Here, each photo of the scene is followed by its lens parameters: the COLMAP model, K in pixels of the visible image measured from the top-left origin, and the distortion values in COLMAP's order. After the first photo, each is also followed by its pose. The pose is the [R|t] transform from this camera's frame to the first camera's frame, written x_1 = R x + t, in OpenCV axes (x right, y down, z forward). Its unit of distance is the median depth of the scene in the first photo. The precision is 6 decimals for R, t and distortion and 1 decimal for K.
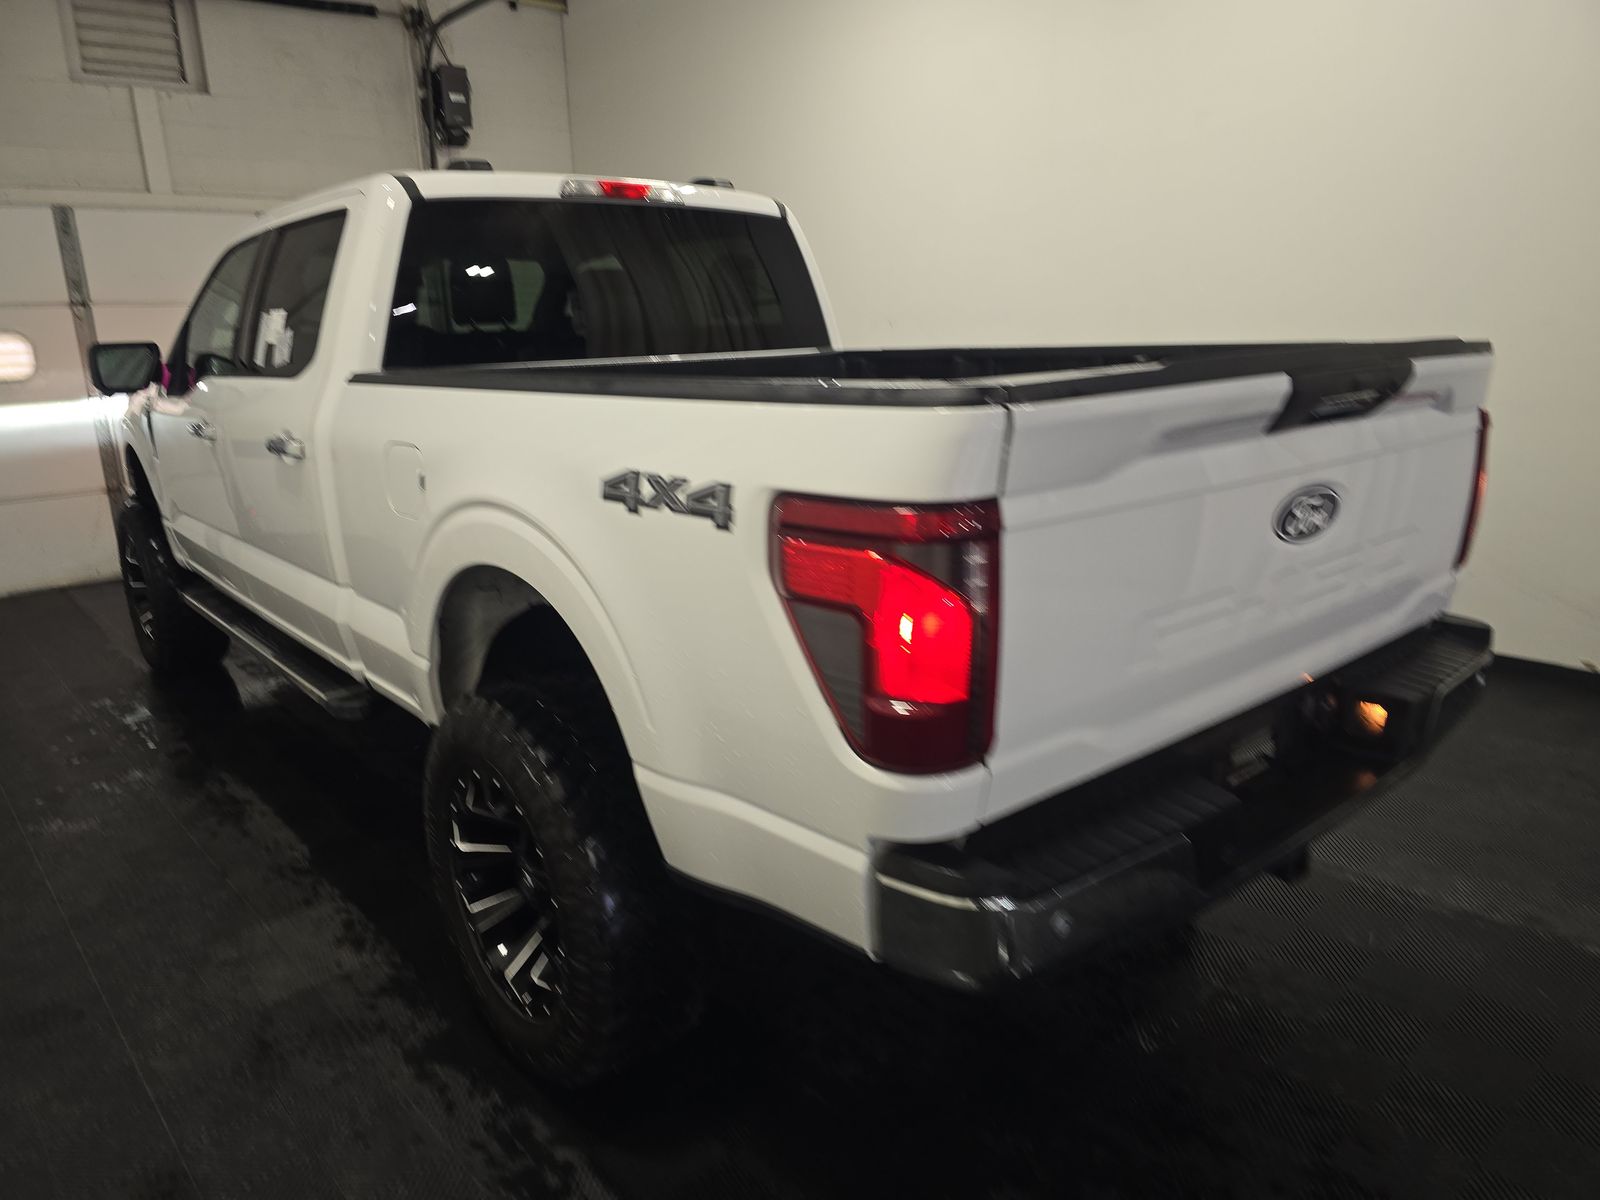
lens RADIAL K [[1071.4, 0, 800.0], [0, 1071.4, 600.0], [0, 0, 1]] dist [0.049402, -0.037074]
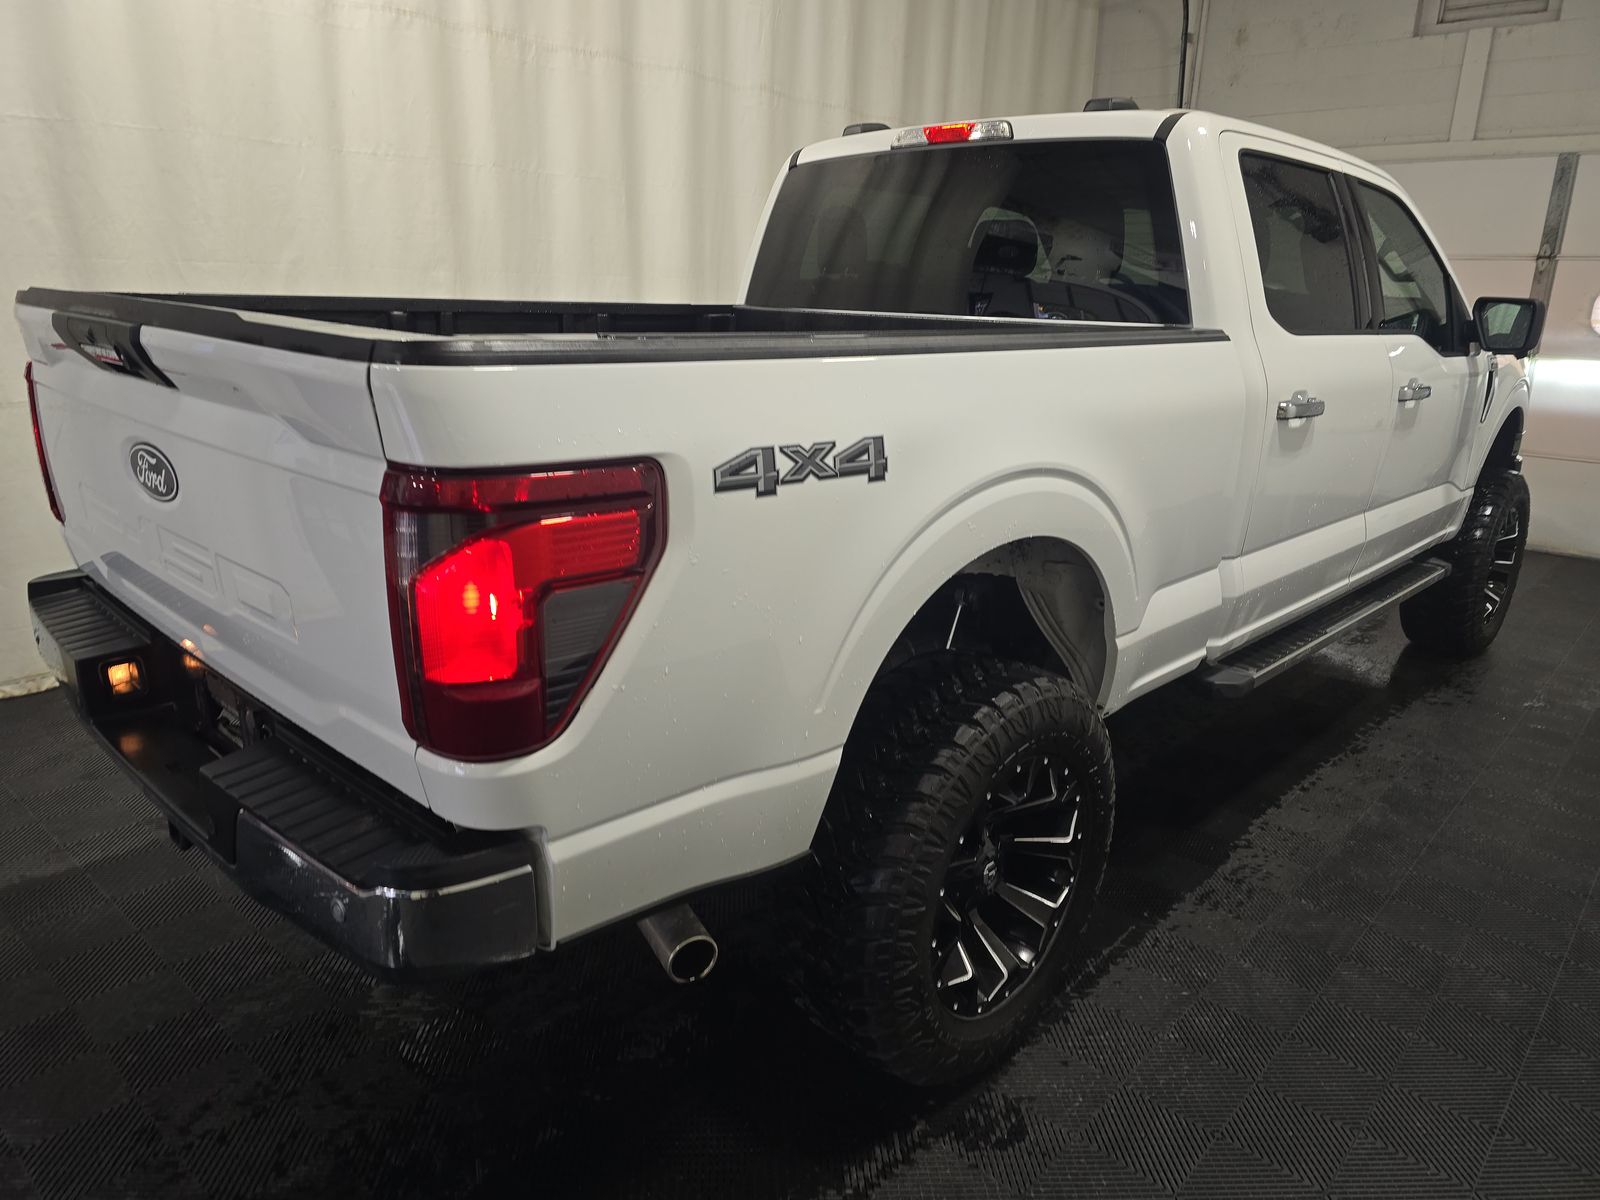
lens RADIAL K [[1057.7, 0, 820.1], [0, 1057.7, 594.6], [0, 0, 1]] dist [0.104115, -0.087468]
pose [[0.146733, 0.309647, -0.939462, 0.379142], [-0.276903, 0.924629, 0.261509, -0.100159], [0.949629, 0.221767, 0.221416, 0.349293]]
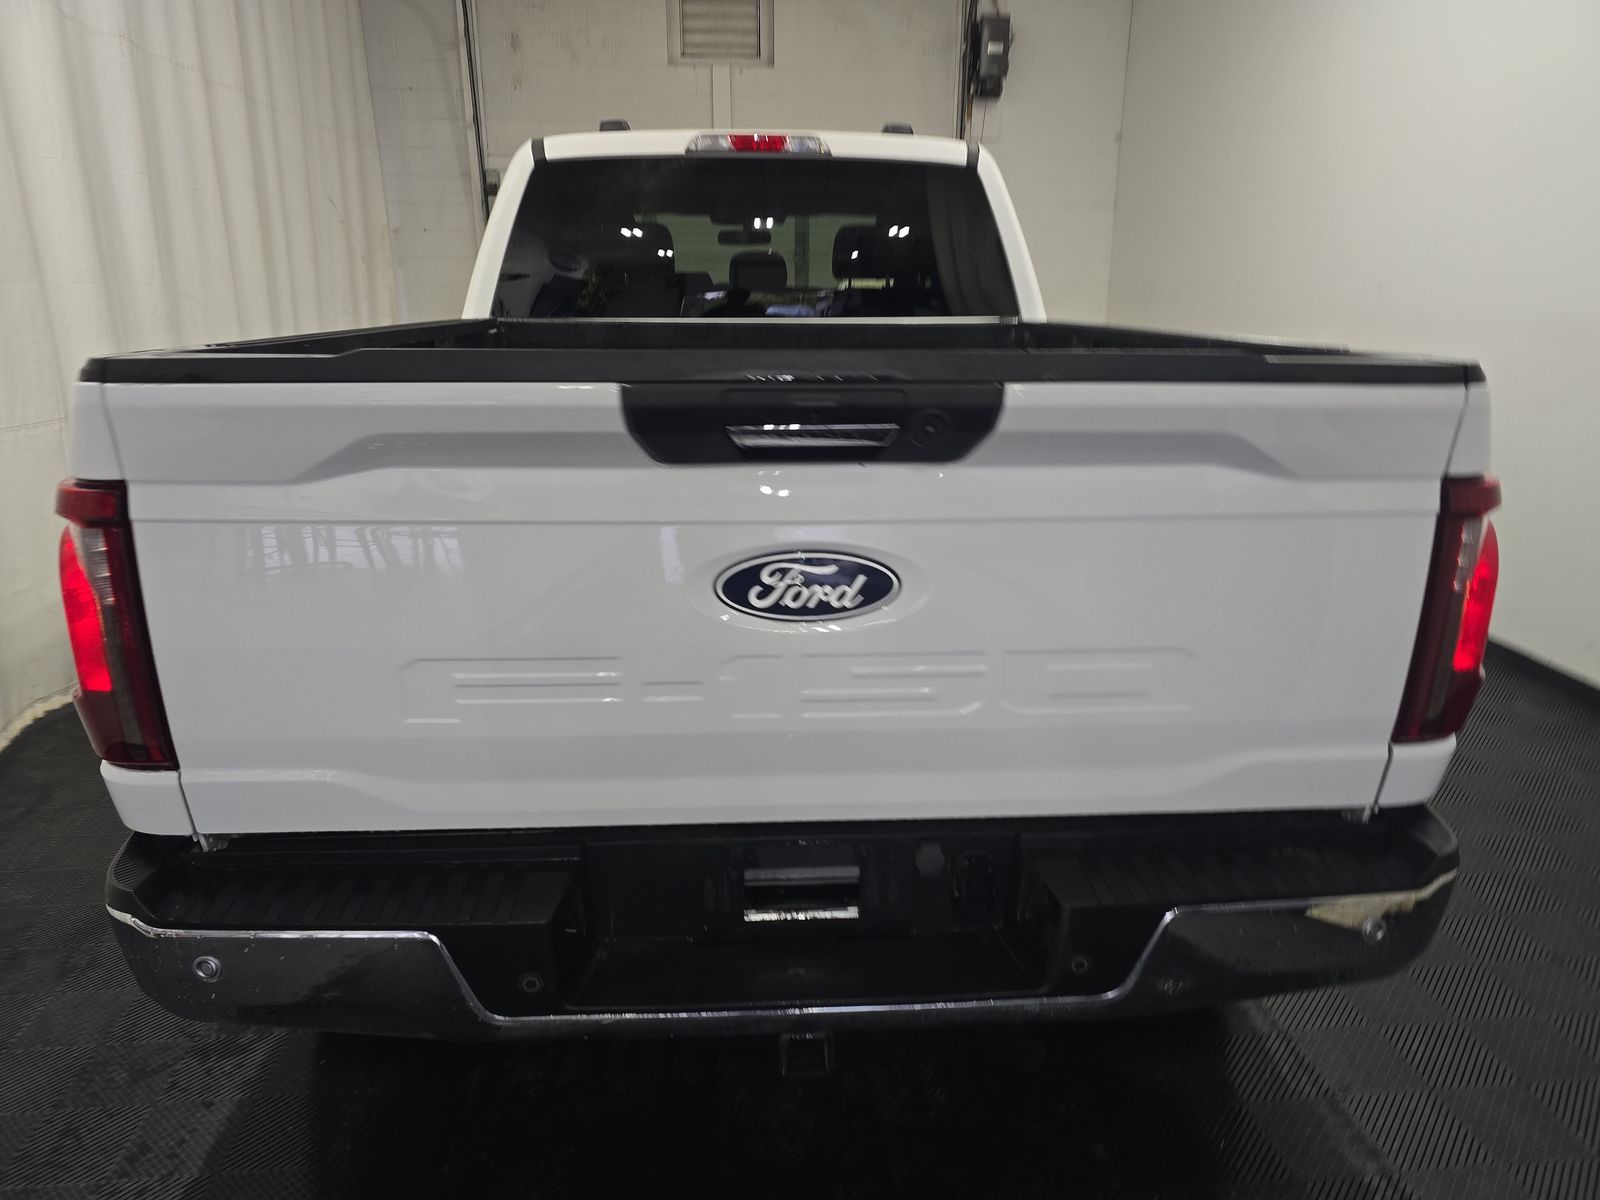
lens RADIAL K [[1071.4, 0, 800.0], [0, 1071.4, 600.0], [0, 0, 1]] dist [0.049402, -0.037074]
pose [[0.811454, 0.194949, -0.550942, 0.216321], [-0.172852, 0.980604, 0.092399, -0.033934], [0.558269, 0.020254, 0.829413, 0.103698]]
